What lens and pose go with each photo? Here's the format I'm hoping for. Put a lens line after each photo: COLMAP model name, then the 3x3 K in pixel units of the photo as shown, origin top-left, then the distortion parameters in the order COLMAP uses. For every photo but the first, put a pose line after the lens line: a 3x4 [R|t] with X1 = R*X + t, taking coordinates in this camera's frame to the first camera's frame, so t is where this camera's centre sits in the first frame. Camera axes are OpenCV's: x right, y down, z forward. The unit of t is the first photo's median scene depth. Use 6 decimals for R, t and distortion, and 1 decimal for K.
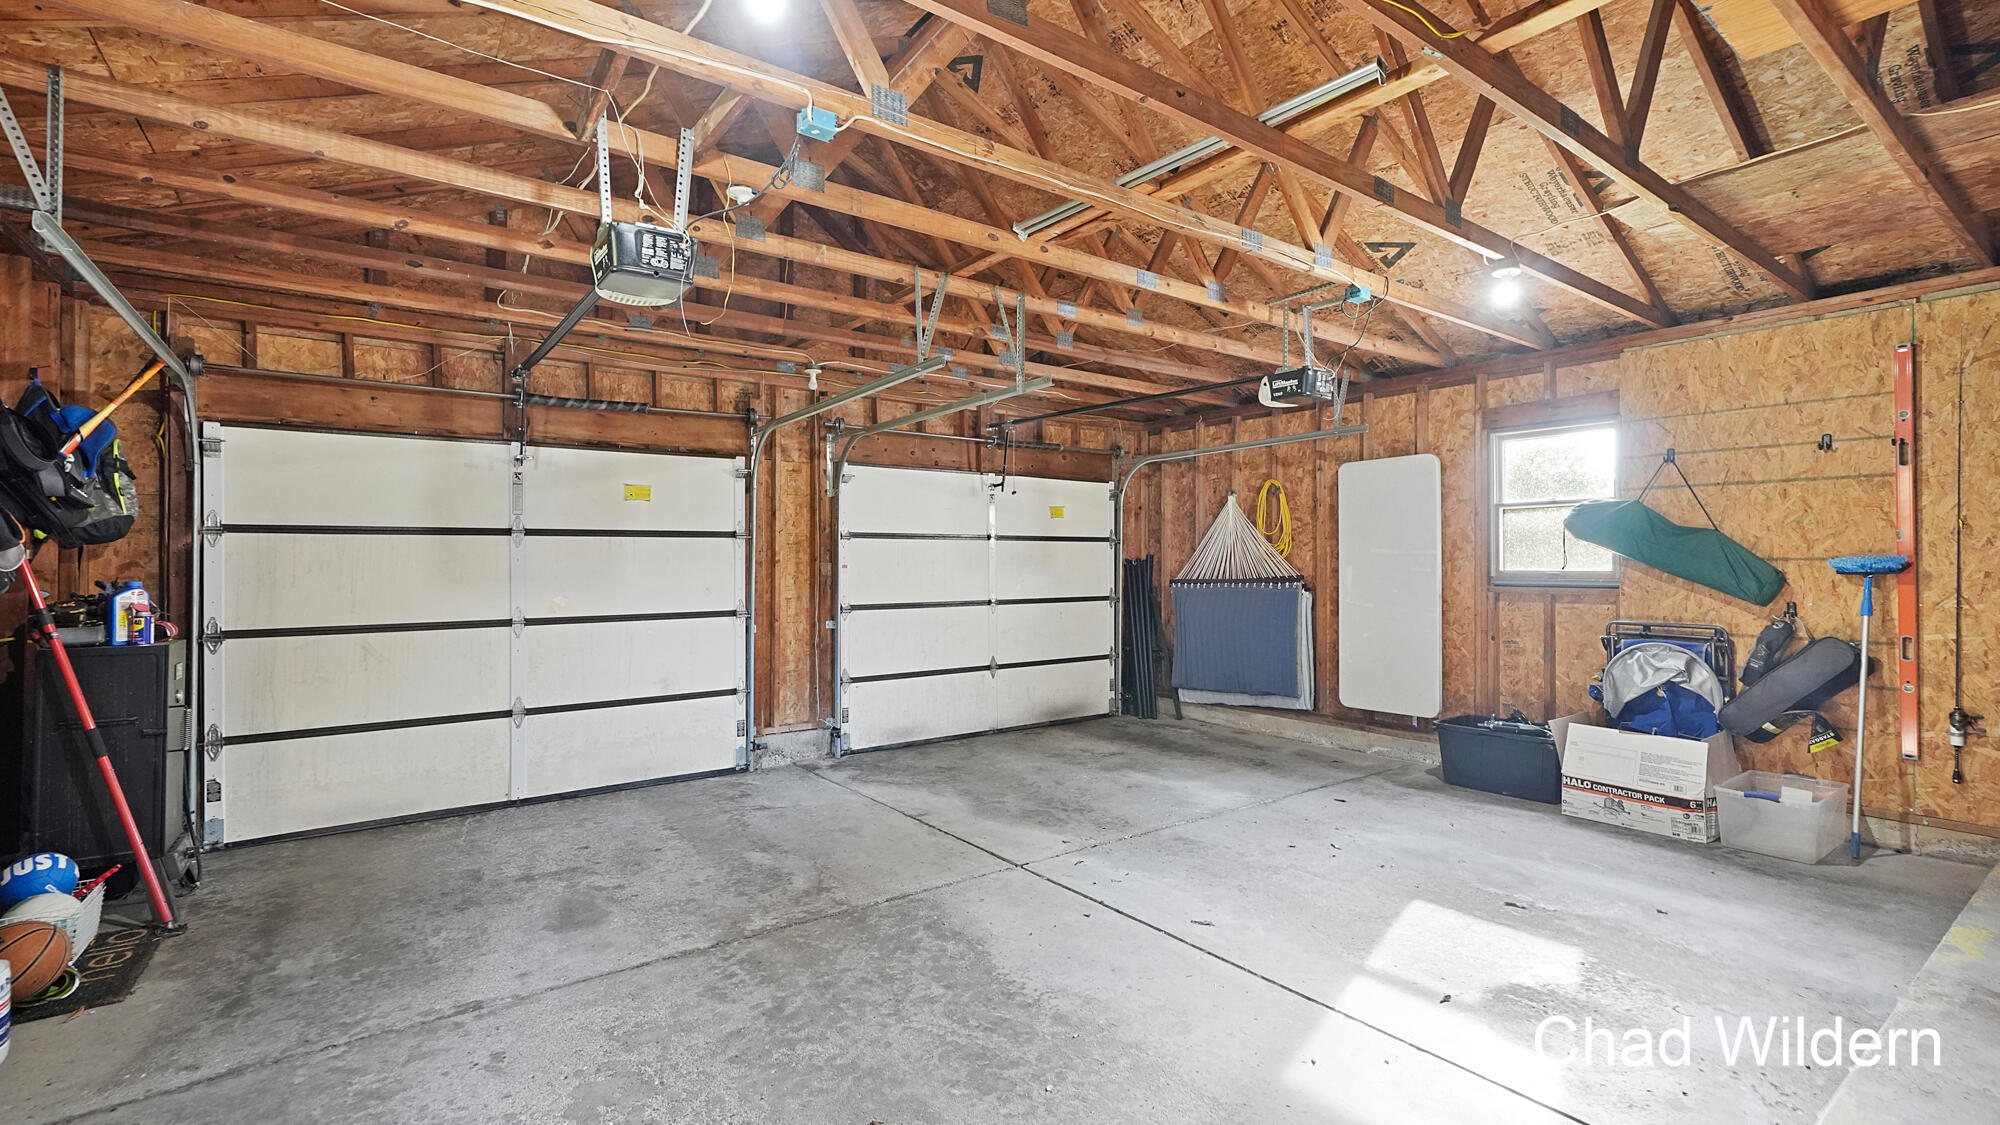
lens RADIAL K [[860.6, 0, 992.9], [0, 860.6, 565.9], [0, 0, 1]] dist [-0.001693, -0.000038]
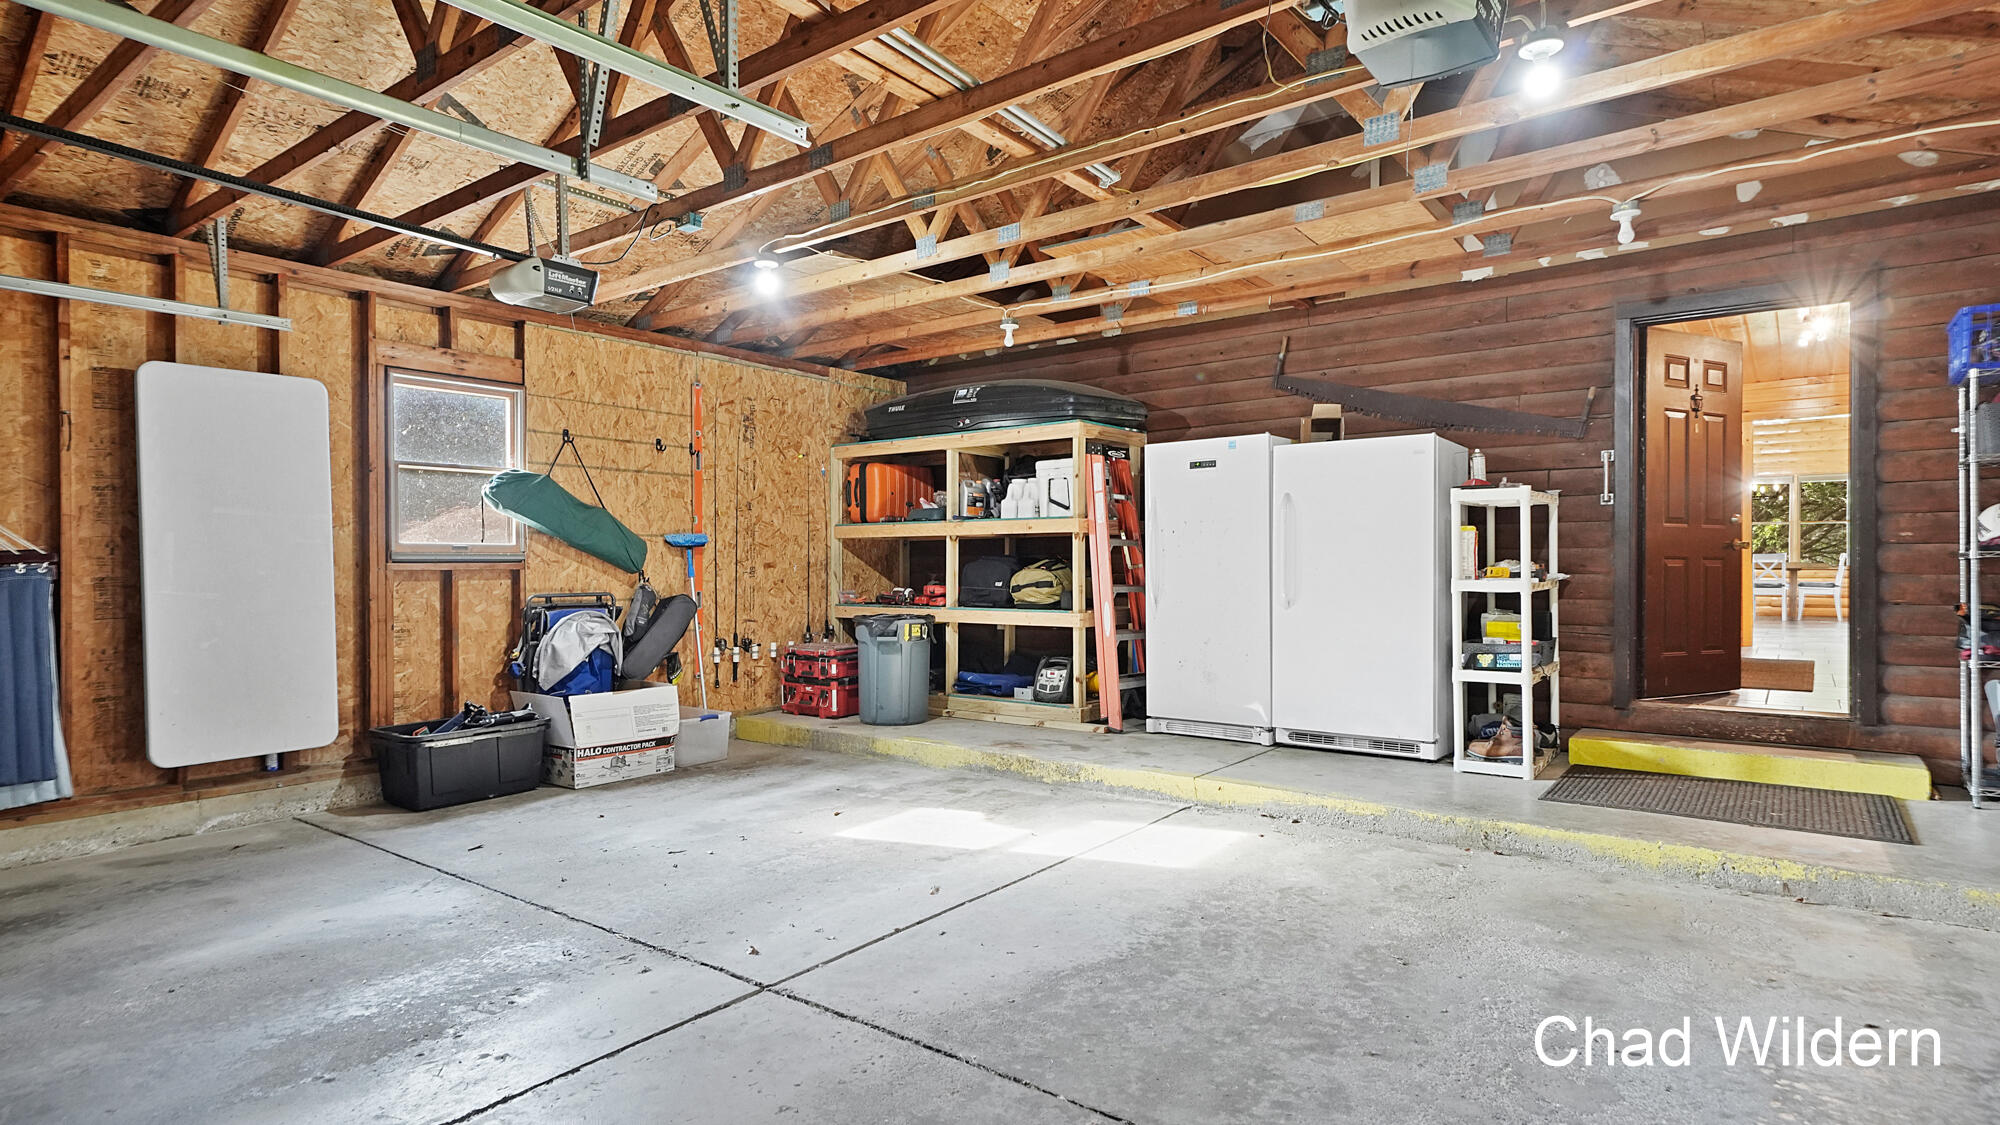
lens RADIAL K [[1047.9, 0, 993.9], [0, 1047.9, 552.6], [0, 0, 1]] dist [0.018042, 0.001002]
pose [[-0.287369, 0.013662, 0.957722, -0.854198], [0.009512, 0.999890, -0.011409, 0.050082], [-0.957773, 0.005831, -0.287467, 1.205697]]
